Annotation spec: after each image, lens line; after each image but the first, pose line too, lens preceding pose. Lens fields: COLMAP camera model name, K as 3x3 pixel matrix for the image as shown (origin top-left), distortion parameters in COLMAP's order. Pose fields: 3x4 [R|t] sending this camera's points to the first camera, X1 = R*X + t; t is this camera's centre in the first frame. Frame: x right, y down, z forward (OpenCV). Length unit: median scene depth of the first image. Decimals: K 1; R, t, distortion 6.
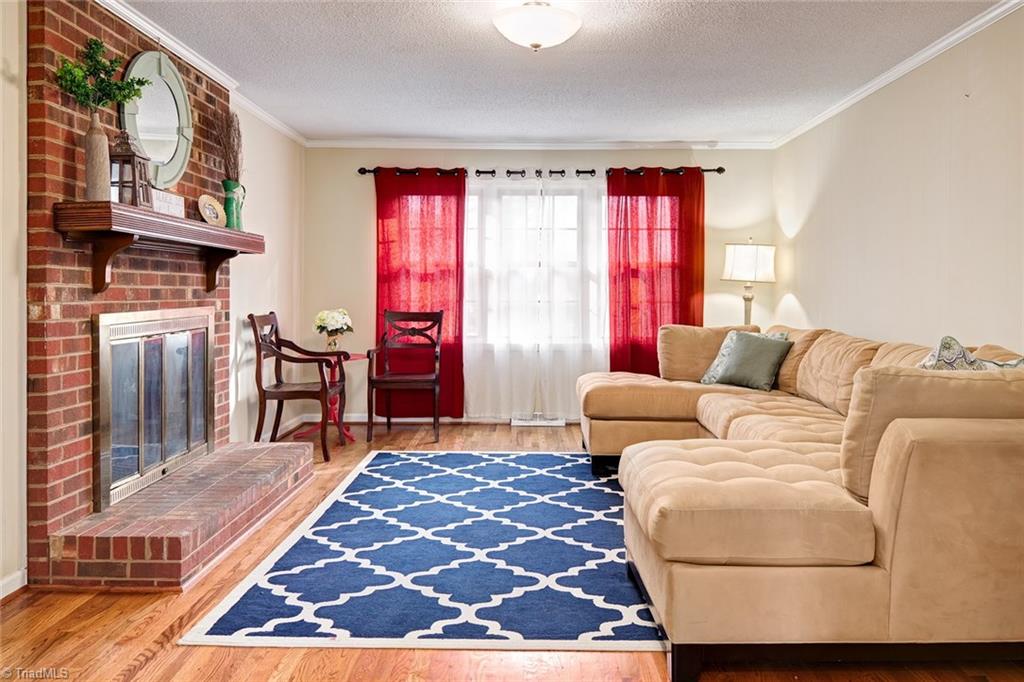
lens RADIAL K [[761.2, 0, 511.1], [0, 761.2, 301.9], [0, 0, 1]] dist [-0.004482, -0.004996]
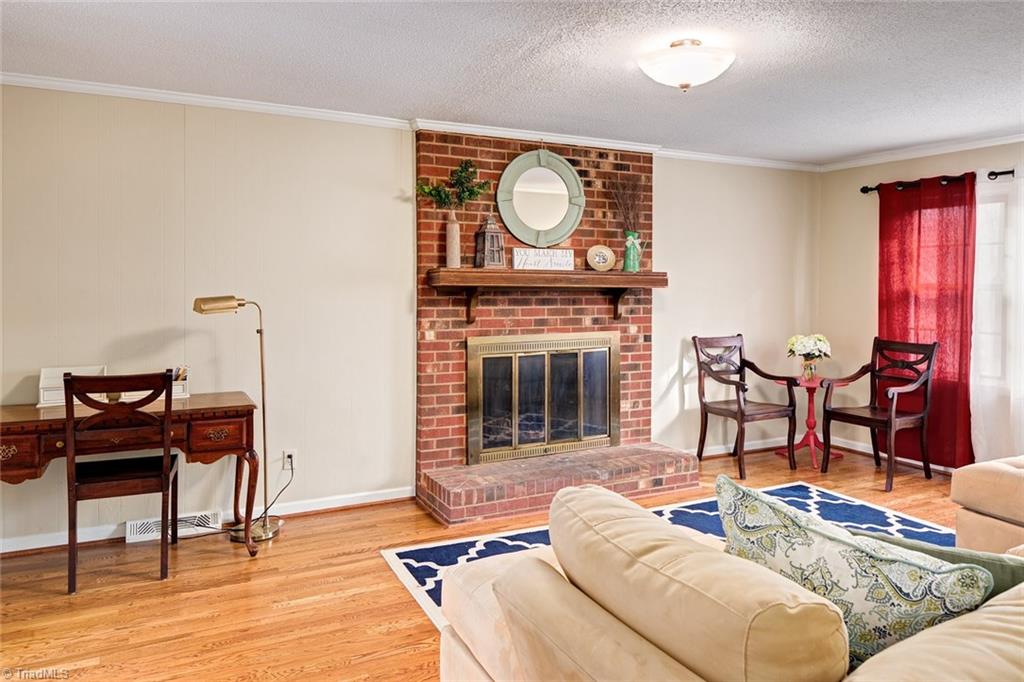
lens RADIAL K [[693.9, 0, 519.8], [0, 693.9, 296.7], [0, 0, 1]] dist [0.000222, -0.001080]
pose [[0.470974, 0.014202, -0.882033, 0.550463], [-0.014807, 0.999857, 0.008192, -0.058157], [0.882023, 0.009202, 0.471116, 0.314029]]
